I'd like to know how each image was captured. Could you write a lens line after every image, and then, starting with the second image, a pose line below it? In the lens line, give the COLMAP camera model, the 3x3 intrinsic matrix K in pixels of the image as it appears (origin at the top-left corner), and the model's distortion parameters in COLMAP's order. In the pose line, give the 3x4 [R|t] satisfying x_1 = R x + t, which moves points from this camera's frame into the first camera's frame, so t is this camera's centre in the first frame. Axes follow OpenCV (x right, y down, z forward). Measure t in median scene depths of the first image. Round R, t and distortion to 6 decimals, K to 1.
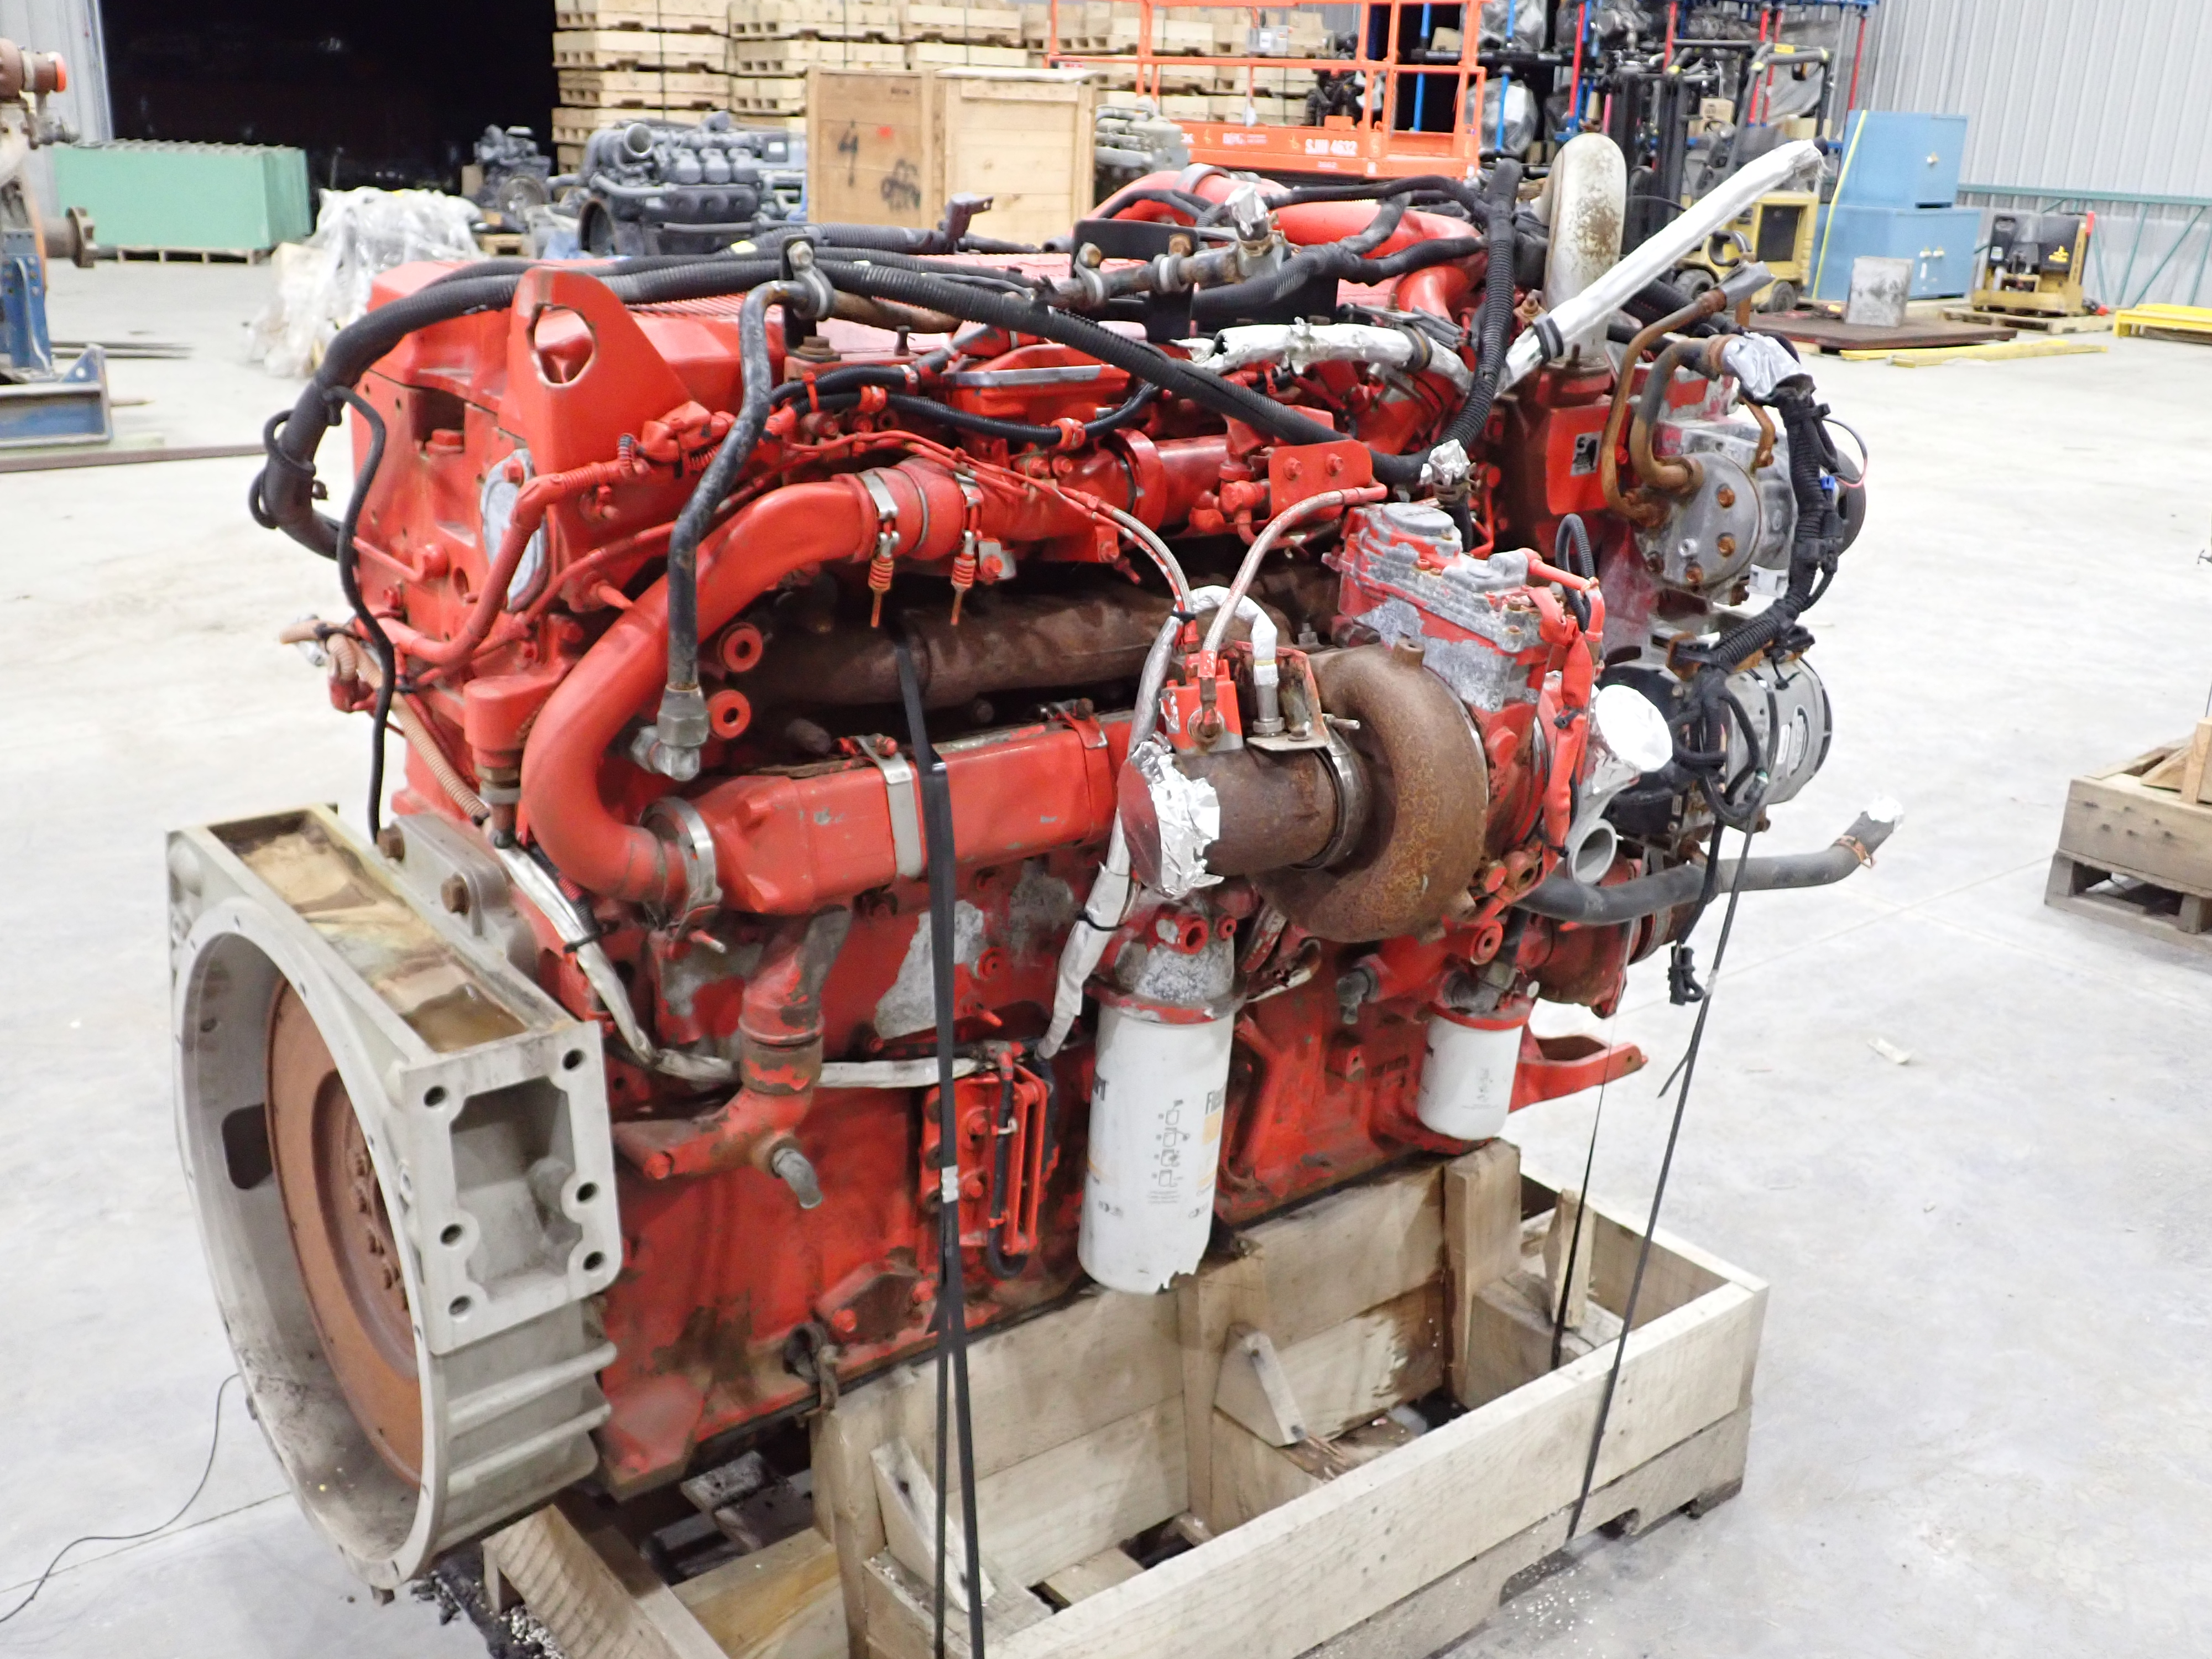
lens RADIAL K [[2101.1, 0, 1109.3], [0, 2101.1, 830.9], [0, 0, 1]] dist [0.003174, 0.000000]
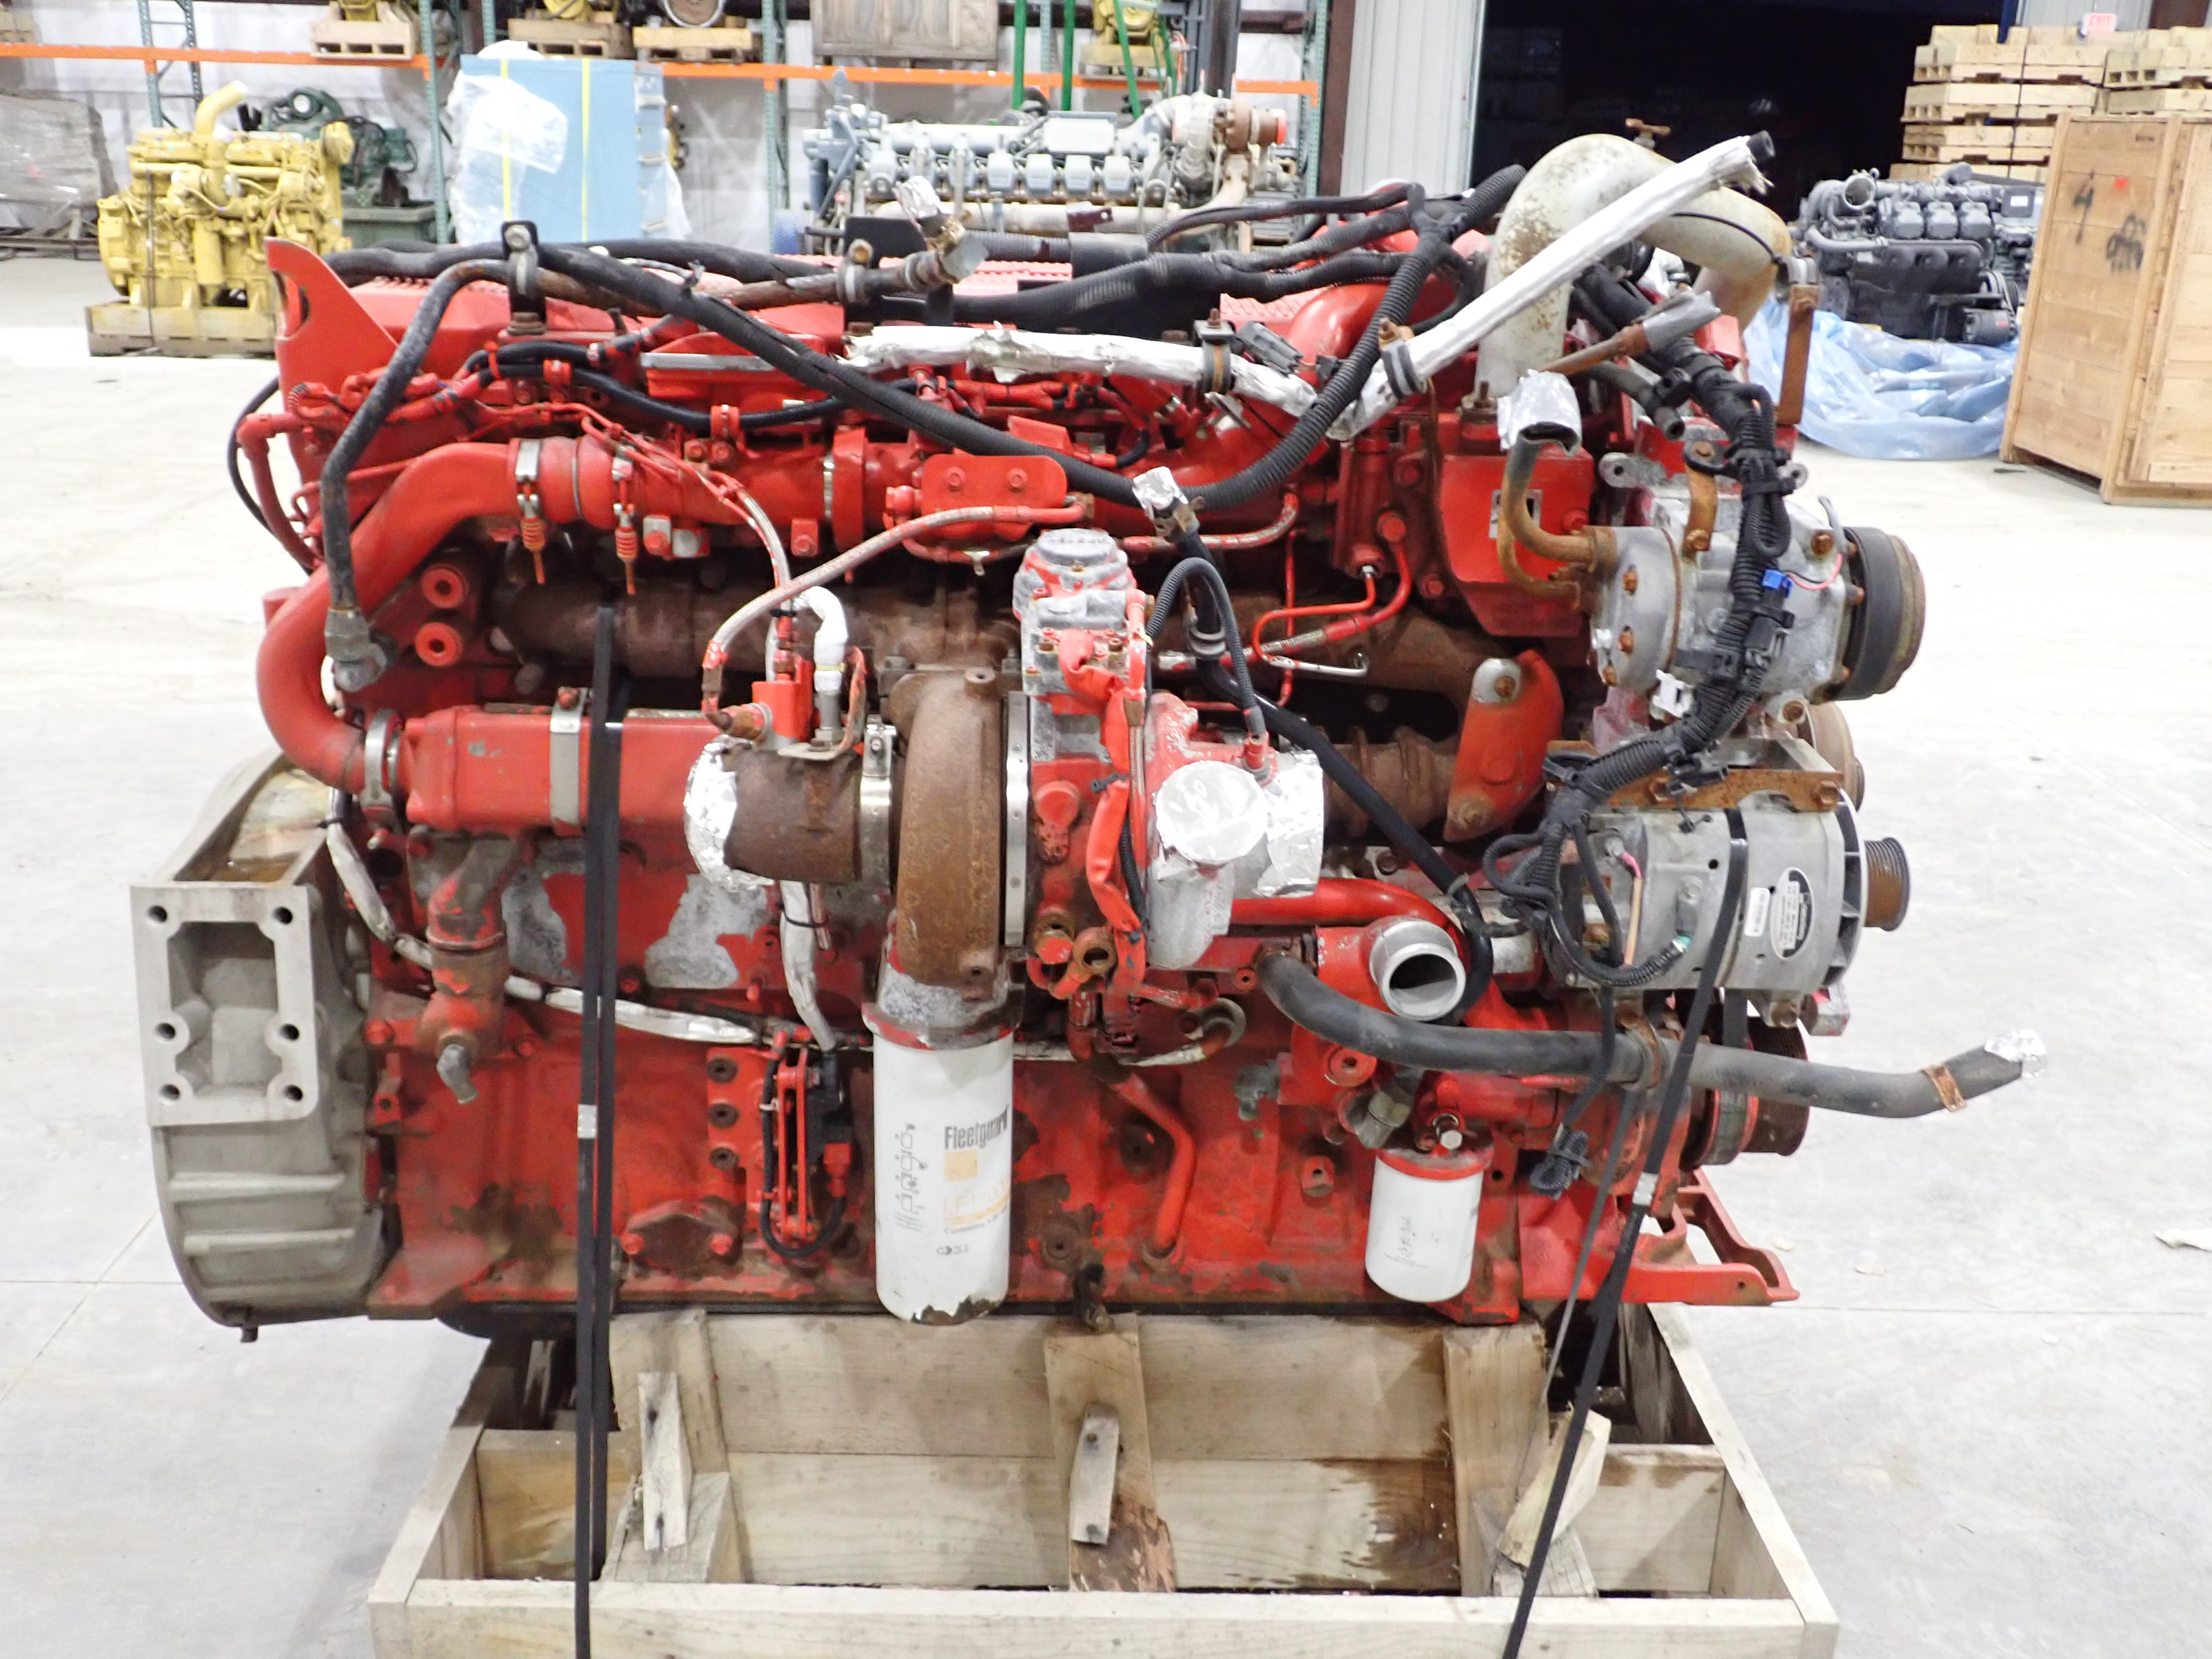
lens RADIAL K [[2101.1, 0, 1108.9], [0, 2101.1, 831.5], [0, 0, 1]] dist [0.003174, 0.000000]
pose [[0.796064, 0.181298, -0.577419, 0.121625], [-0.196372, 0.979834, 0.036919, -0.011005], [0.572469, 0.083999, 0.815613, 0.047412]]
